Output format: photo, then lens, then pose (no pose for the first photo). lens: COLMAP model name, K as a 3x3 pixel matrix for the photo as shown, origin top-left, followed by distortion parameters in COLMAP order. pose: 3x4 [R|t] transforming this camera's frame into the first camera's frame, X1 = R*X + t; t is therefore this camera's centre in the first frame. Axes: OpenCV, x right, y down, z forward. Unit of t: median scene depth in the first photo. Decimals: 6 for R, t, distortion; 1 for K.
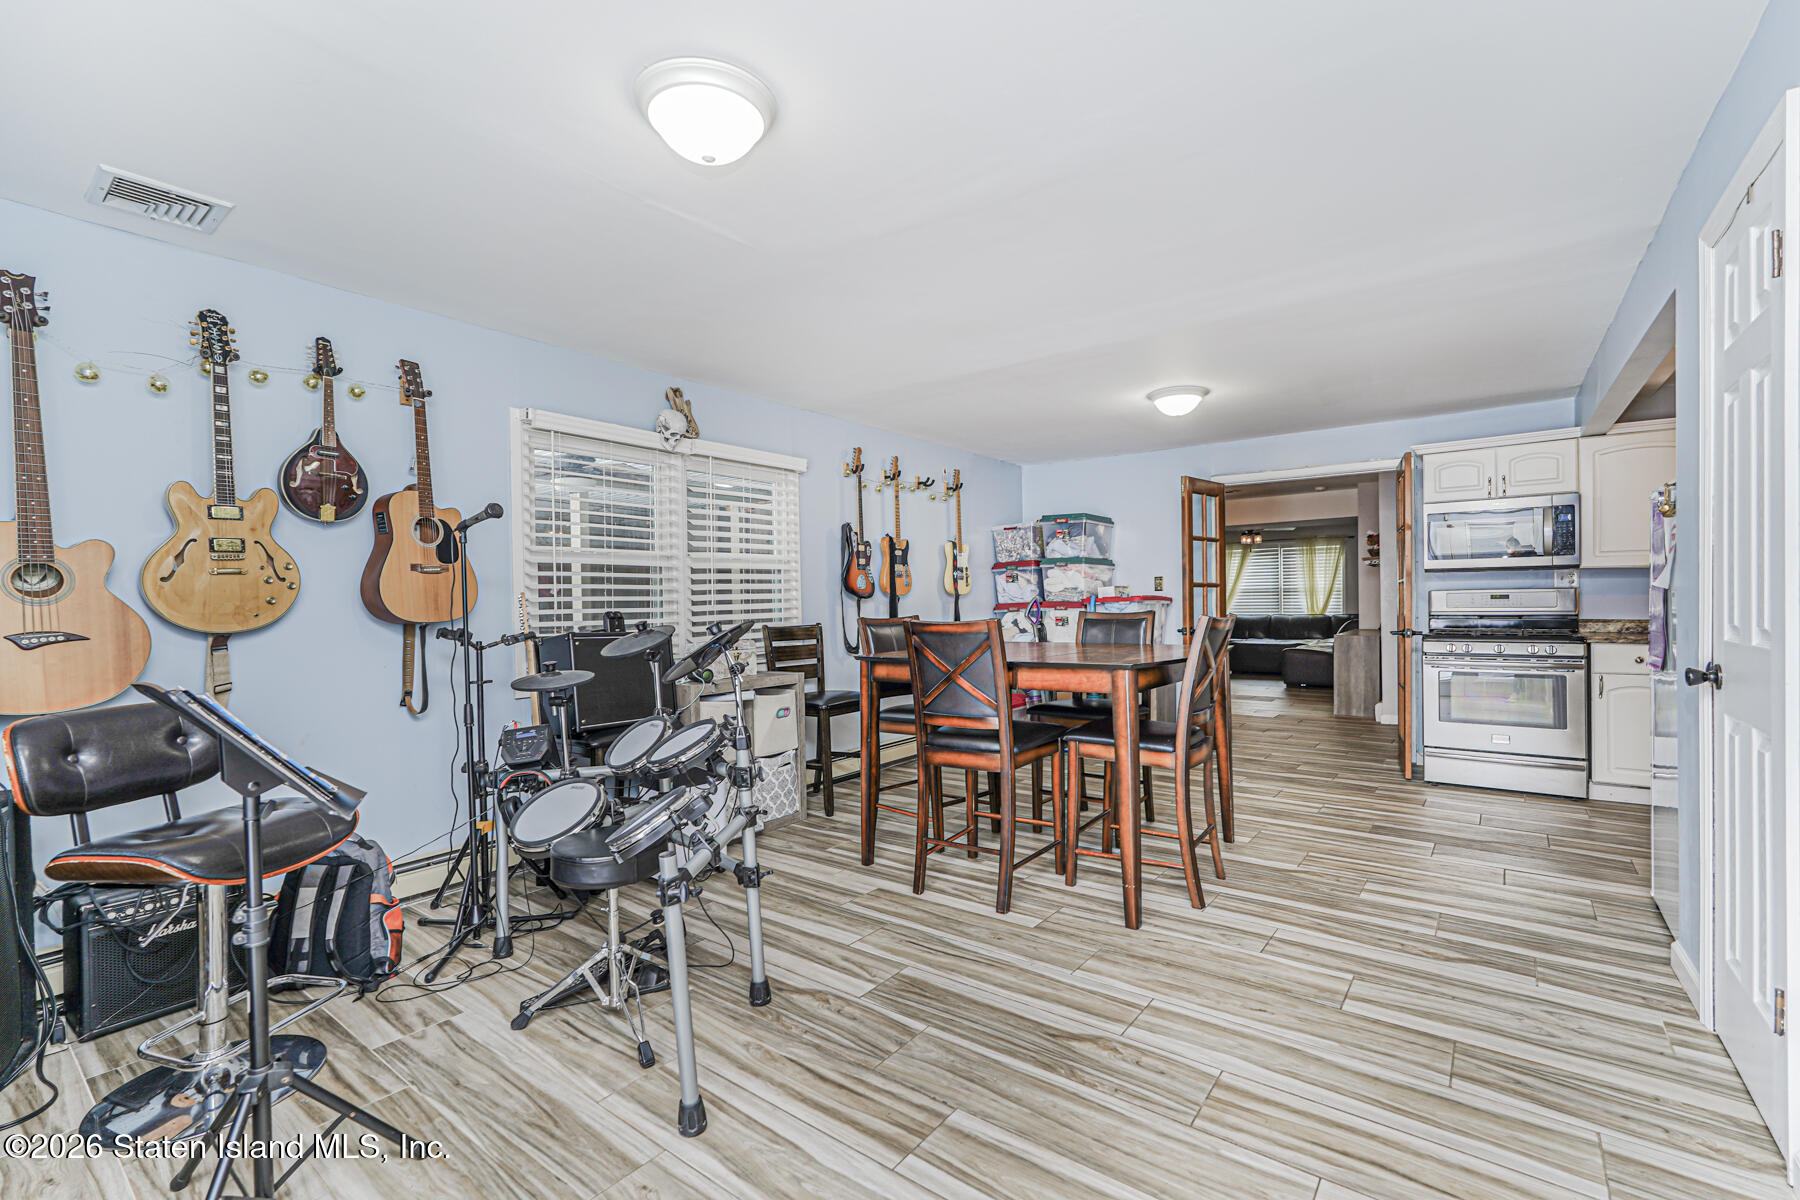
lens RADIAL K [[777.0, 0, 899.6], [0, 777.0, 613.3], [0, 0, 1]] dist [0.003405, 0.000604]
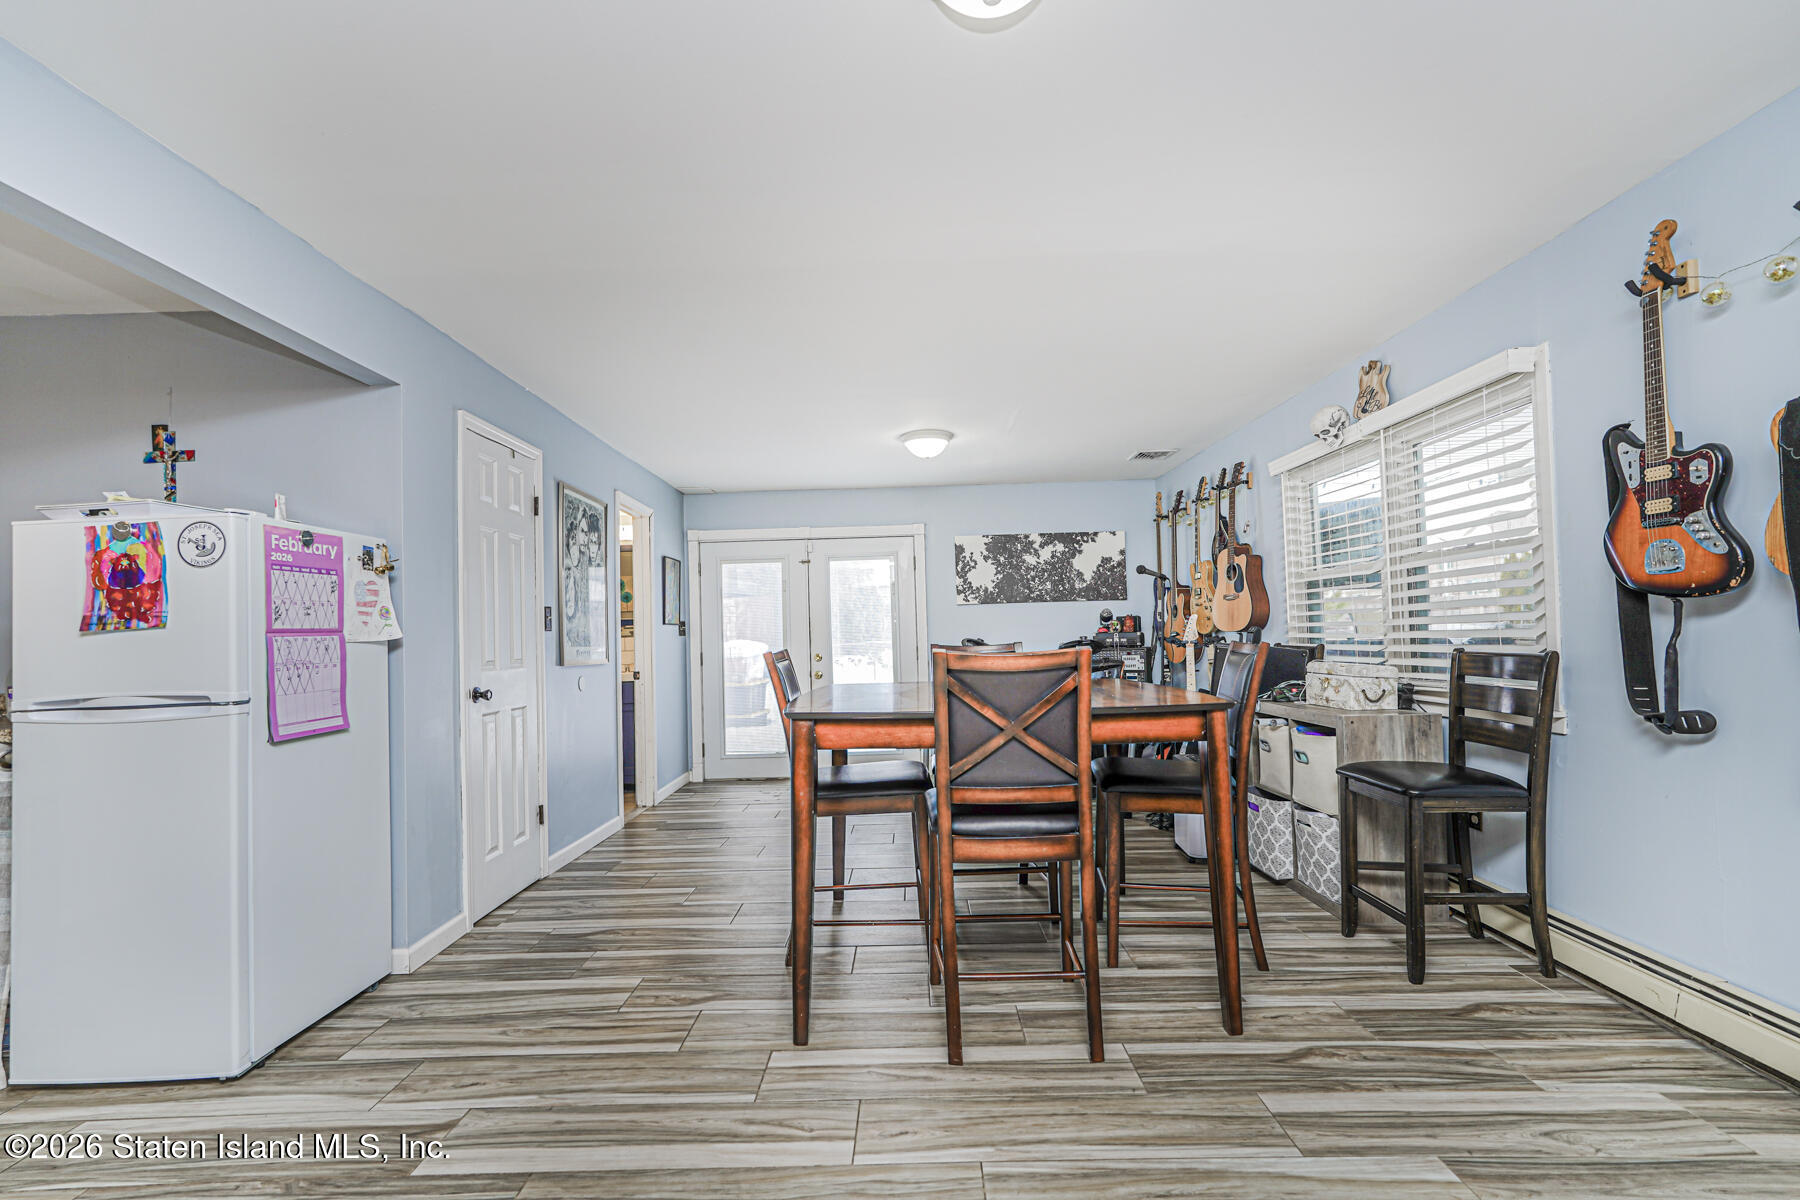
lens RADIAL K [[777.0, 0, 899.6], [0, 777.0, 613.3], [0, 0, 1]] dist [0.003405, 0.000604]
pose [[-0.797831, 0.025926, -0.602324, 0.754555], [0.028757, 0.999574, 0.004934, -0.037767], [0.602195, -0.013384, -0.798237, 1.617002]]
